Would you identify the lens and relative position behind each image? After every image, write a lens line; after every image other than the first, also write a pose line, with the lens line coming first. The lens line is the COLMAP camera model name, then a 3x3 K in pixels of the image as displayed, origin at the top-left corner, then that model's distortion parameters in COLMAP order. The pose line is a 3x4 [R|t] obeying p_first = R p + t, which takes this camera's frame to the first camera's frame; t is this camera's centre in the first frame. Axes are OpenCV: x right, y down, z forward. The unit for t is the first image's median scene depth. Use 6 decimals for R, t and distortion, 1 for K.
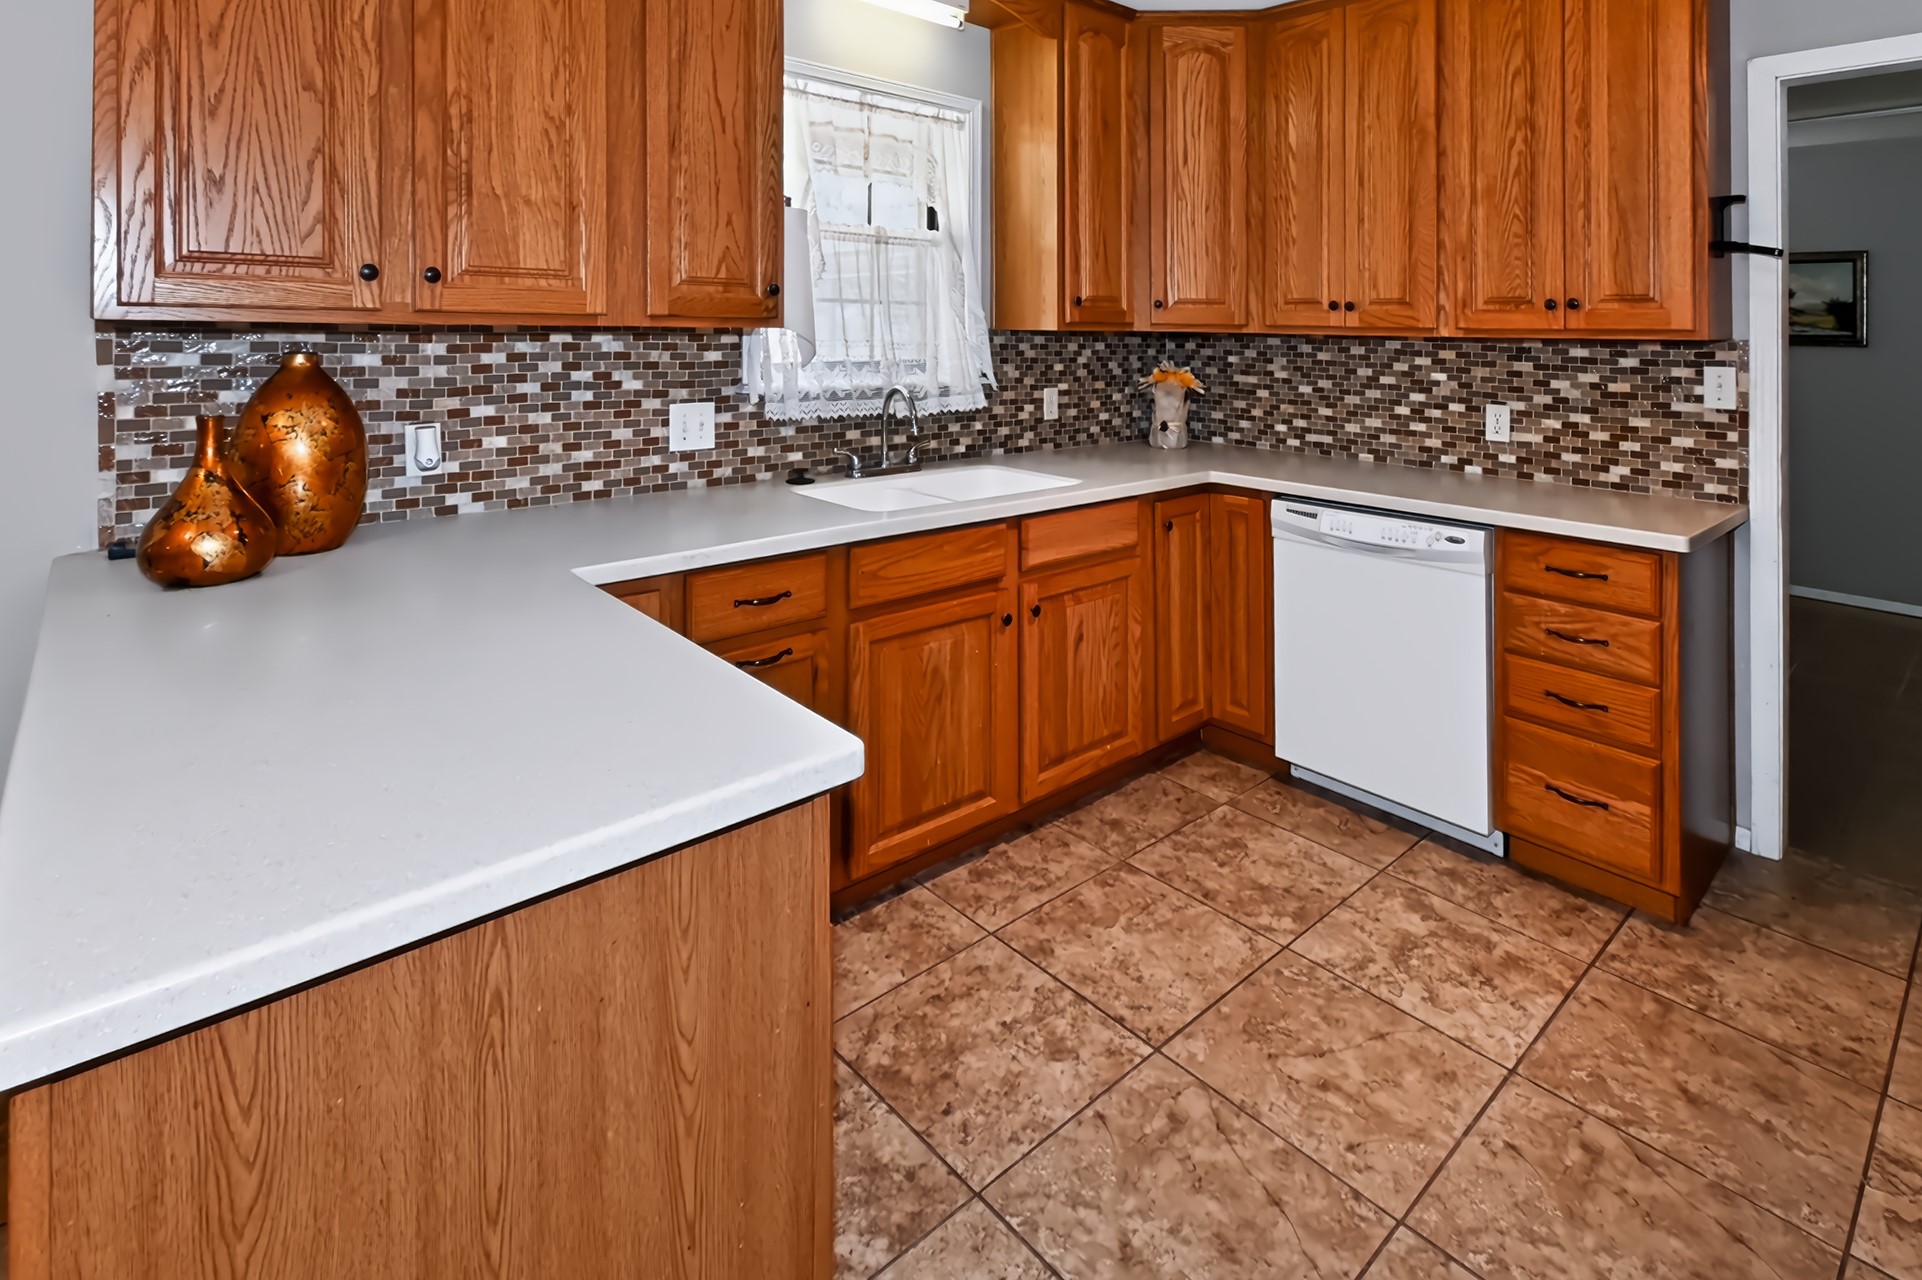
lens RADIAL K [[927.0, 0, 986.4], [0, 927.0, 321.2], [0, 0, 1]] dist [0.002197, 0.000249]
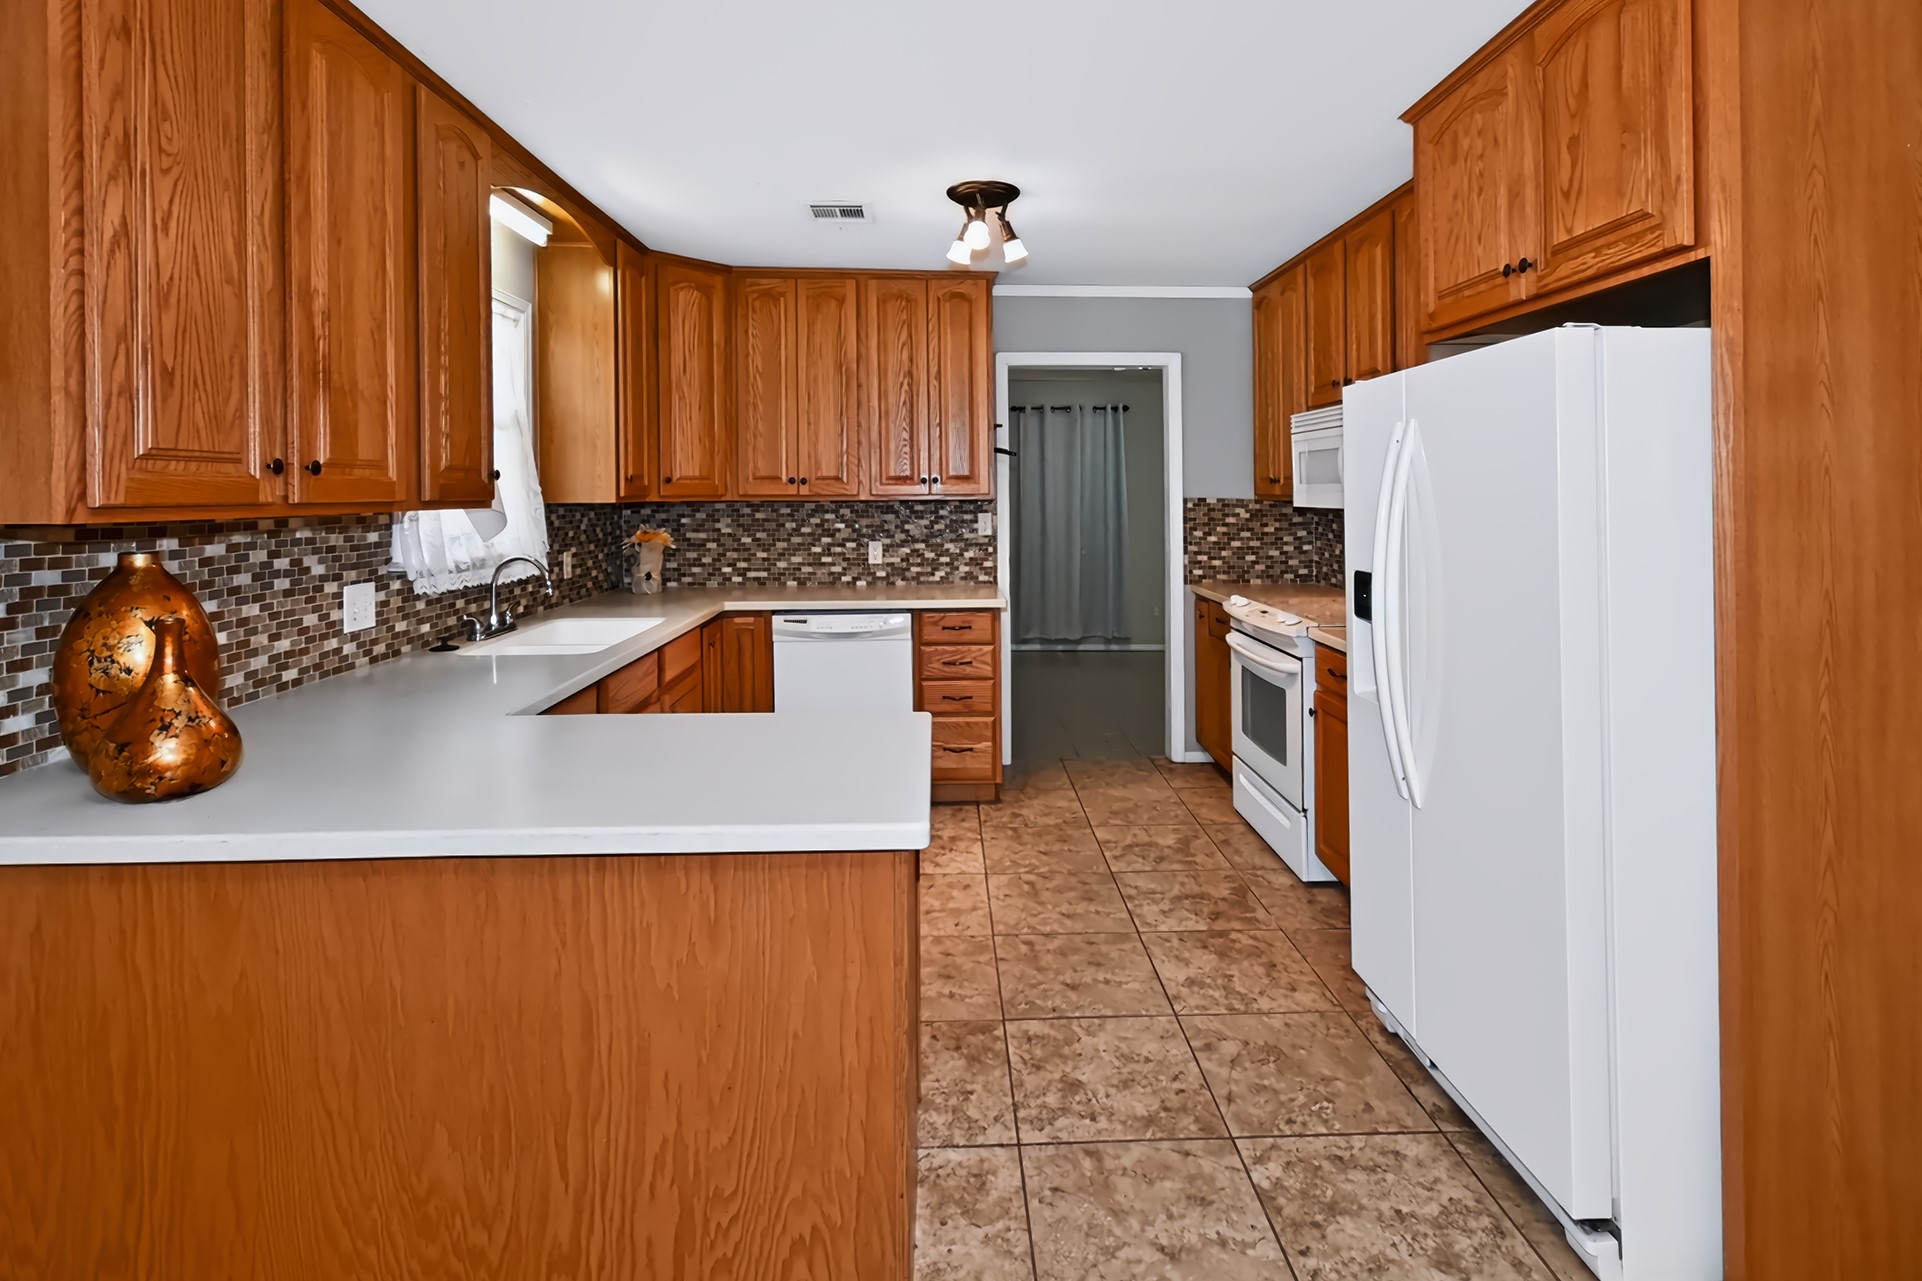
lens RADIAL K [[835.0, 0, 955.5], [0, 835.0, 480.2], [0, 0, 1]] dist [-0.000366, -0.000483]
pose [[0.674955, -0.006946, 0.737826, -0.475371], [0.009632, 0.999953, 0.000603, -0.017583], [-0.737796, 0.006700, 0.674990, -0.092069]]
